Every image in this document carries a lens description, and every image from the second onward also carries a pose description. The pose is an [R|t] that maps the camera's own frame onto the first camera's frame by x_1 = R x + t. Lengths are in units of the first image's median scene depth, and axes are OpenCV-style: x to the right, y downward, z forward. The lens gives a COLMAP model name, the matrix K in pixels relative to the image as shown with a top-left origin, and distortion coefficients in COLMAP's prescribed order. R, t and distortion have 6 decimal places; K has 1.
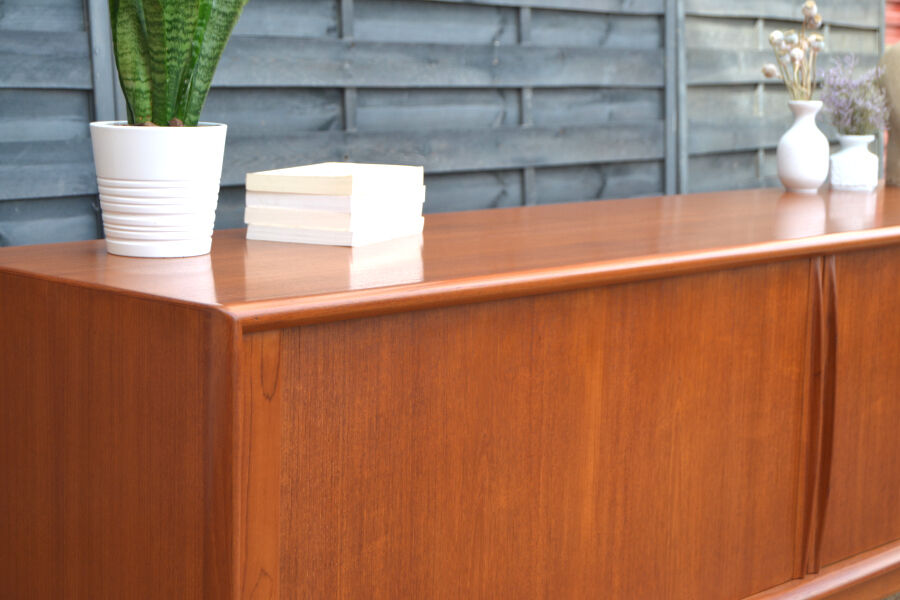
lens RADIAL K [[1741.0, 0, 451.9], [0, 1741.0, 297.8], [0, 0, 1]] dist [0.006176, 0.000000]
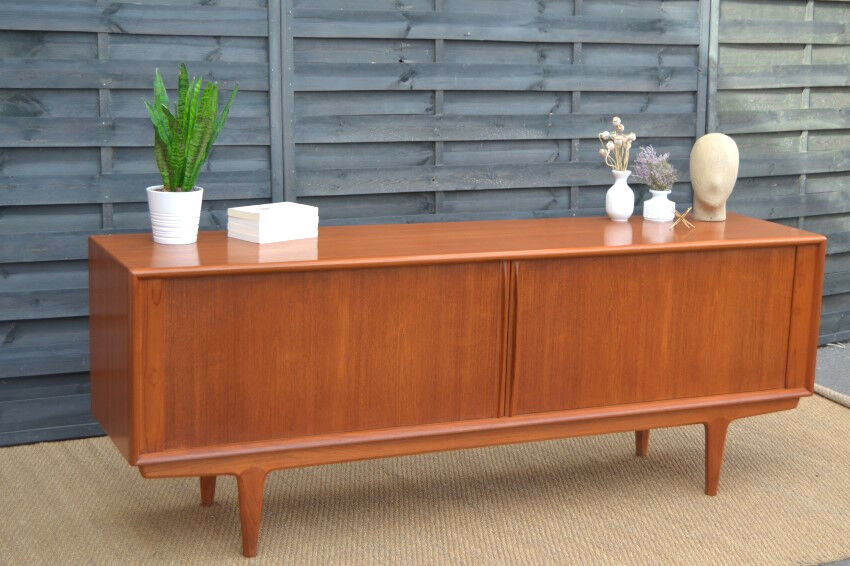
lens RADIAL K [[1494.2, 0, 455.1], [0, 1494.2, 293.2], [0, 0, 1]] dist [-0.015462, 0.000000]
pose [[0.927546, 0.086155, -0.363644, 0.768433], [-0.067808, 0.995711, 0.062947, -0.089730], [0.367507, -0.033728, 0.929409, -0.634544]]
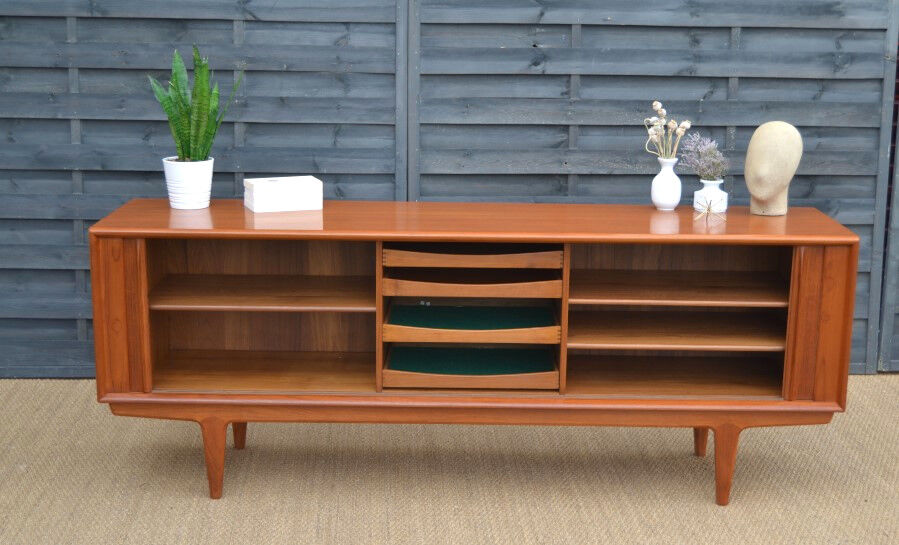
lens RADIAL K [[1341.0, 0, 455.8], [0, 1341.0, 298.5], [0, 0, 1]] dist [-0.018823, 0.000000]
pose [[0.678097, 0.159175, -0.717529, 1.297817], [-0.100607, 0.987179, 0.123916, -0.147666], [0.728054, -0.011839, 0.685418, -0.092780]]
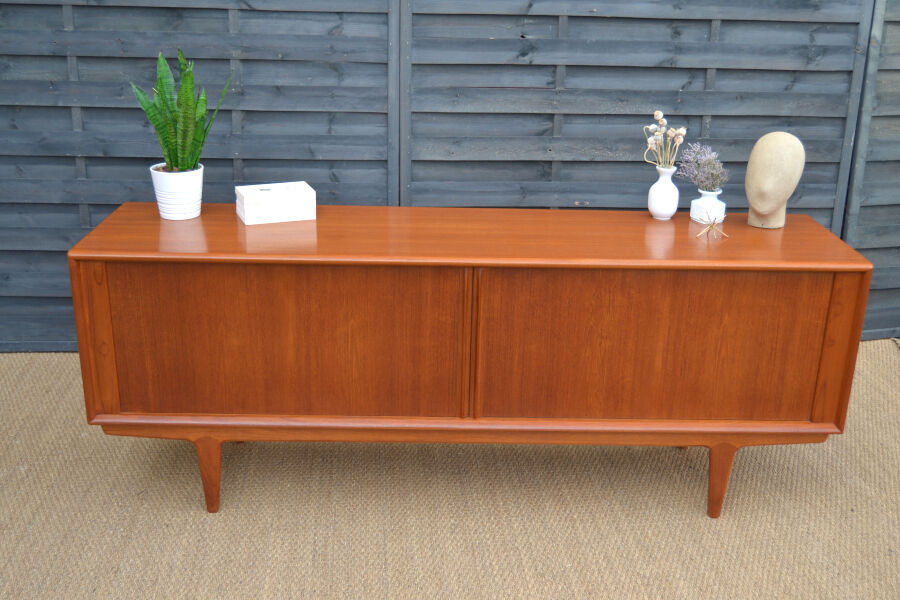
lens RADIAL K [[983.1, 0, 449.0], [0, 983.1, 298.8], [0, 0, 1]] dist [-0.019170, 0.000000]
pose [[0.695011, 0.244809, -0.676039, 0.922255], [-0.108526, 0.965196, 0.237948, -0.242221], [0.710762, -0.092009, 0.697390, 0.197618]]
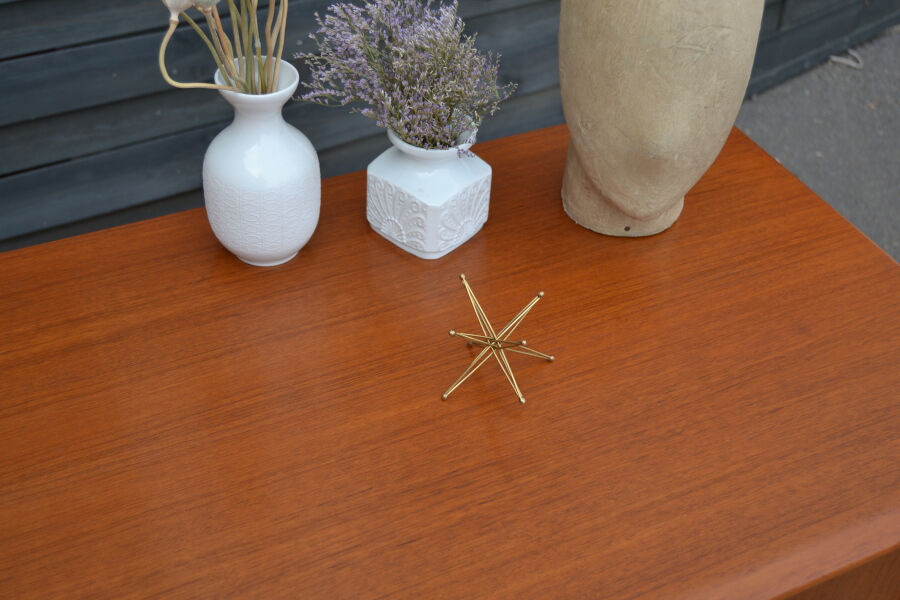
lens RADIAL K [[1272.4, 0, 448.4], [0, 1272.4, 300.9], [0, 0, 1]] dist [0.026617, 0.000000]
pose [[0.936860, 0.255120, -0.239182, 0.412743], [-0.088078, 0.834042, 0.544625, -0.294472], [0.338432, -0.489171, 0.803851, 0.928672]]
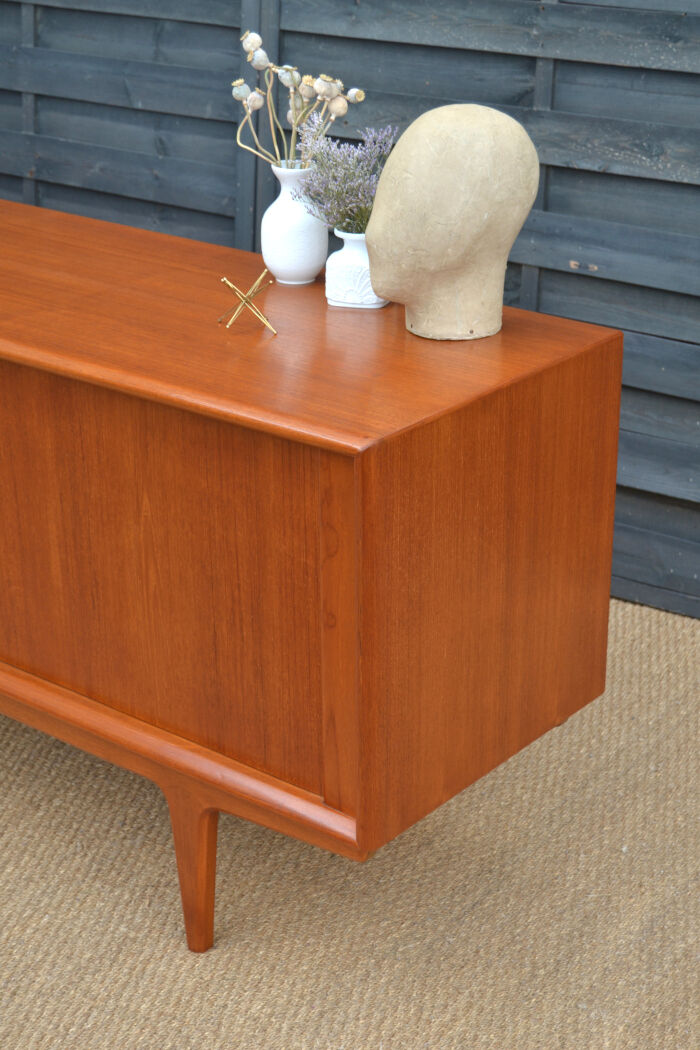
lens RADIAL K [[1898.3, 0, 347.7], [0, 1898.3, 529.5], [0, 0, 1]] dist [-0.001188, 0.000000]
pose [[0.072572, 0.373629, -0.924735, 1.283386], [-0.130467, 0.922769, 0.362596, -0.335840], [0.988793, 0.094333, 0.115713, 1.172782]]
